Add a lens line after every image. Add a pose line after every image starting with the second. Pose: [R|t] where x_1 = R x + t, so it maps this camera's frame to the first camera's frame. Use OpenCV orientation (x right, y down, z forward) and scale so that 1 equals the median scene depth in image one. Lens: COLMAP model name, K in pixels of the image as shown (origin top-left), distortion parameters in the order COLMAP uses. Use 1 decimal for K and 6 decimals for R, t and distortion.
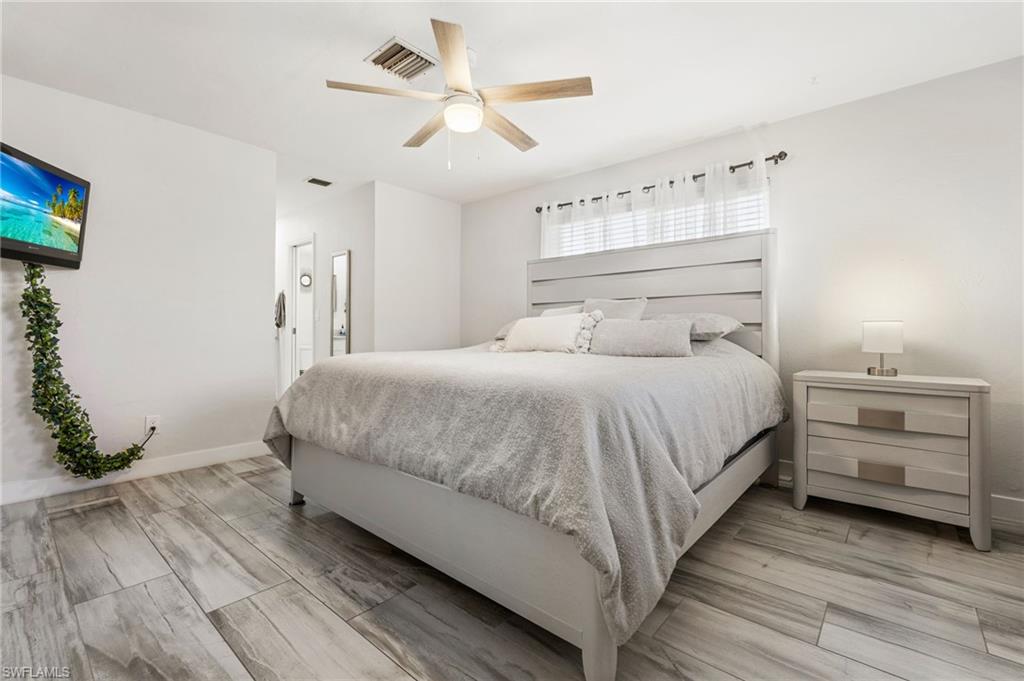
lens RADIAL K [[447.7, 0, 509.2], [0, 447.7, 333.0], [0, 0, 1]] dist [-0.001168, 0.000988]
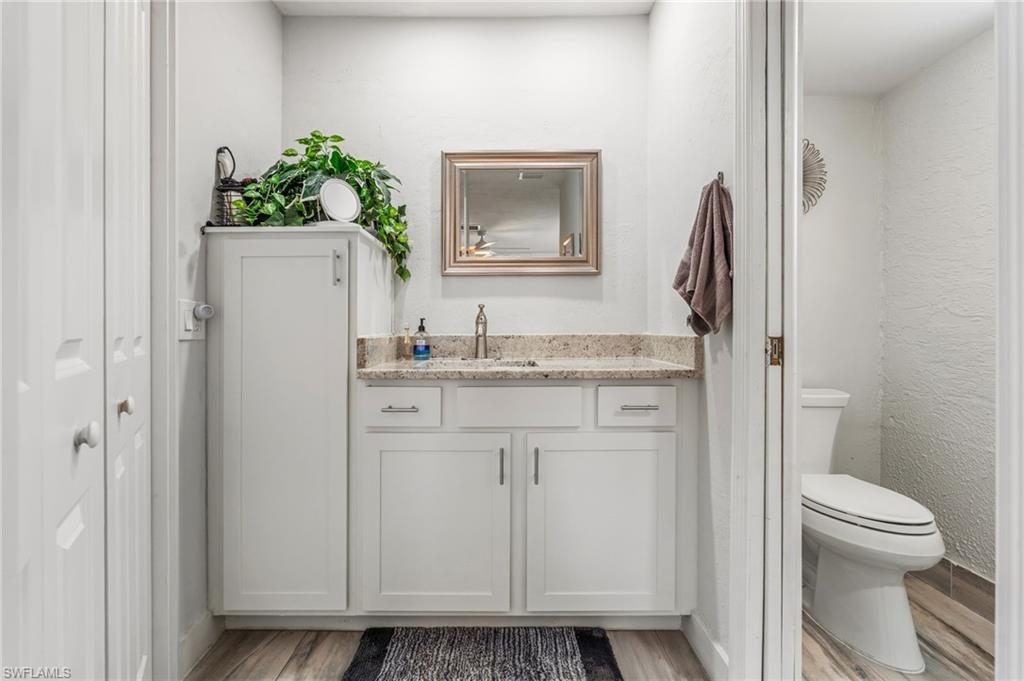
lens RADIAL K [[447.7, 0, 510.2], [0, 447.7, 338.9], [0, 0, 1]] dist [-0.001168, 0.000988]
pose [[0.656670, 0.005957, -0.754155, -0.407463], [-0.002993, 0.999982, 0.005293, -0.010830], [0.754172, -0.001218, 0.656675, 0.776357]]
